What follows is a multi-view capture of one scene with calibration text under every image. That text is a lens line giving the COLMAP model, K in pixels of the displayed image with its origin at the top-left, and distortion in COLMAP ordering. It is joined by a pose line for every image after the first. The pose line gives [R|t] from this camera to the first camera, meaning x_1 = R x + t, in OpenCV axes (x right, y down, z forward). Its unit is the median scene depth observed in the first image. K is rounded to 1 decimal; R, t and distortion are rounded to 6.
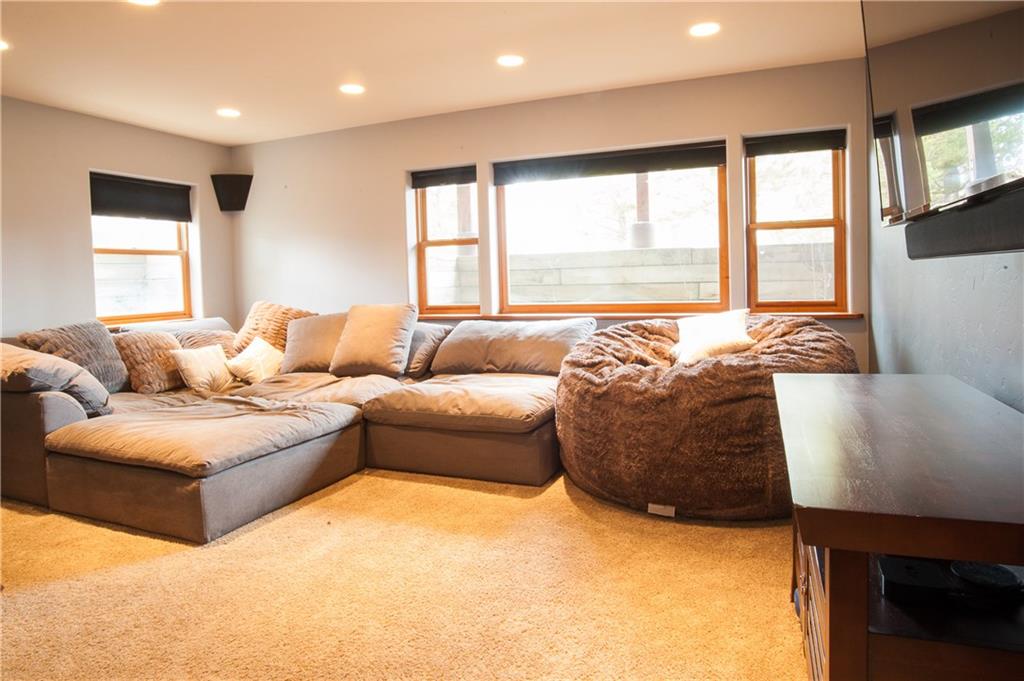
lens RADIAL K [[562.9, 0, 495.3], [0, 562.9, 352.5], [0, 0, 1]] dist [-0.060203, 0.022086]
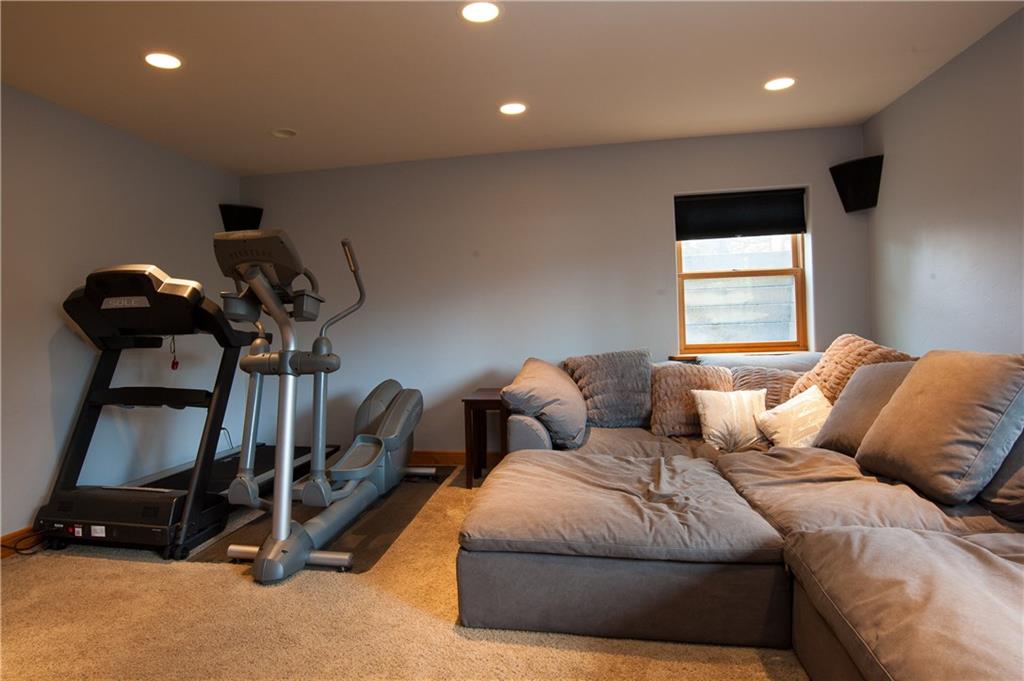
lens RADIAL K [[562.9, 0, 495.3], [0, 562.9, 352.5], [0, 0, 1]] dist [-0.060203, 0.022086]
pose [[0.229778, 0.060523, -0.971359, 0.178717], [-0.092153, 0.994933, 0.040193, -0.068252], [0.968870, 0.080278, 0.234191, 0.502053]]
